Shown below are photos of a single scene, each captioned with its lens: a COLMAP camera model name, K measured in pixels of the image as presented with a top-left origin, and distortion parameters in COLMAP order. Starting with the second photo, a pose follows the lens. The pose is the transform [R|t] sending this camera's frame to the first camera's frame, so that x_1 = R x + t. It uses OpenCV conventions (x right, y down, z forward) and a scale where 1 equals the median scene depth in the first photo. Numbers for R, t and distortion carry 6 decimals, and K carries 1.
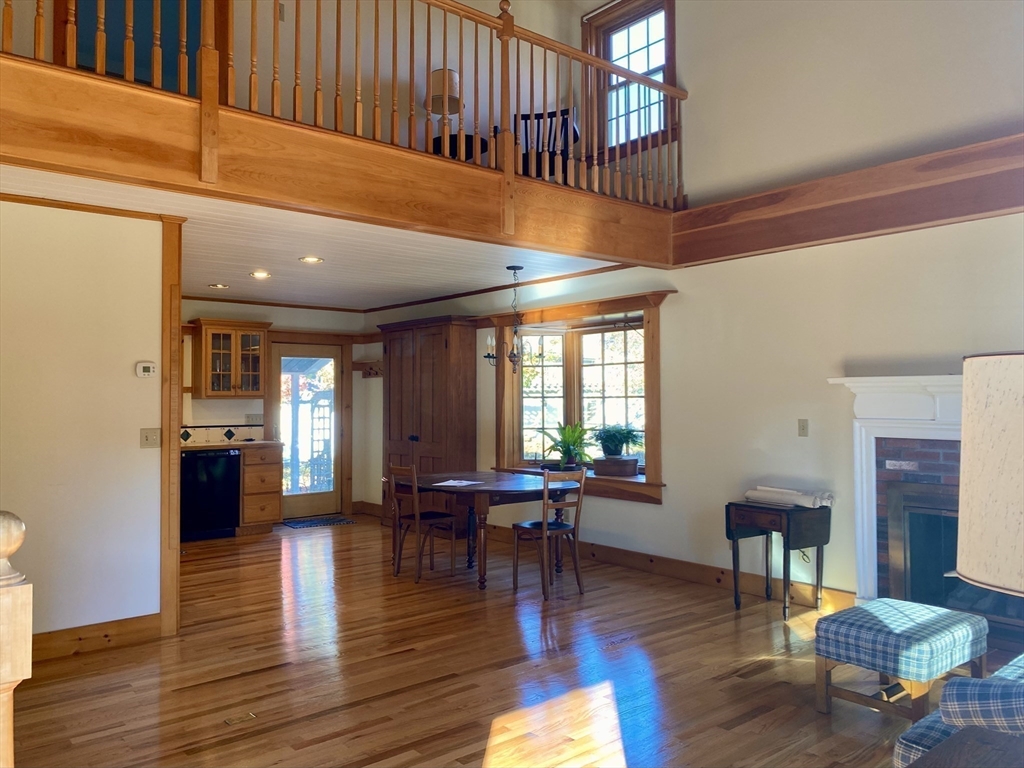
lens RADIAL K [[775.5, 0, 485.9], [0, 775.5, 379.9], [0, 0, 1]] dist [0.001008, -0.001995]
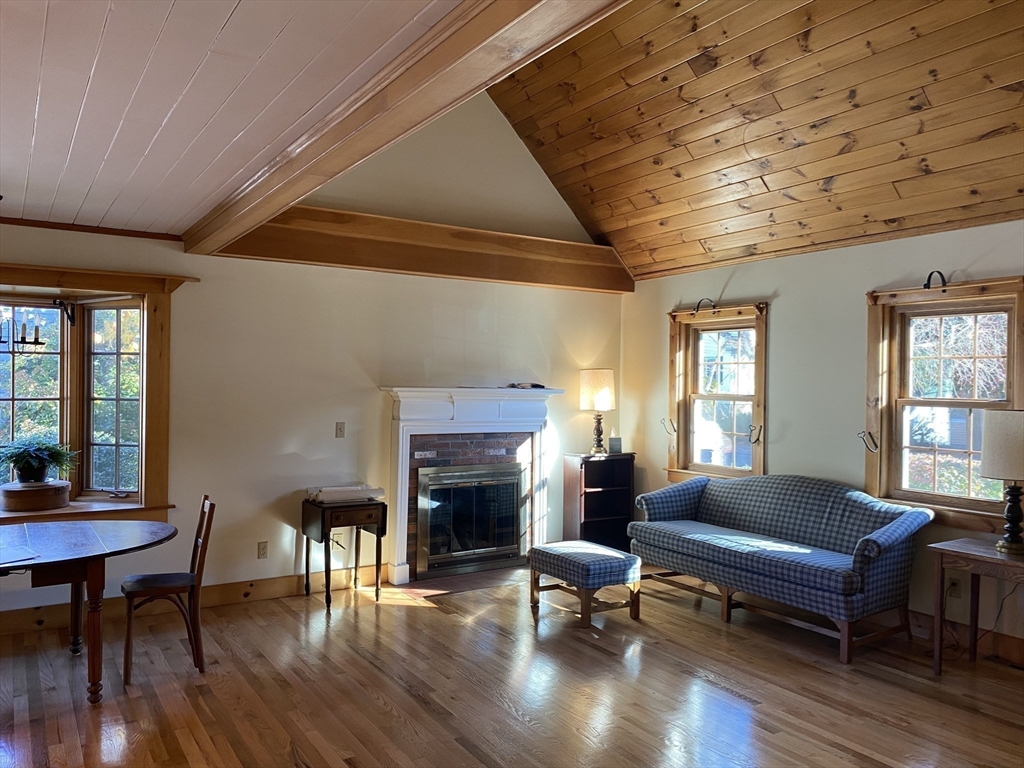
lens RADIAL K [[775.5, 0, 485.9], [0, 775.5, 379.9], [0, 0, 1]] dist [0.001008, -0.001995]
pose [[0.130726, 0.011858, 0.991348, -0.670538], [-0.035111, 0.999357, -0.007323, -0.009081], [-0.990797, -0.033850, 0.131058, 0.653321]]
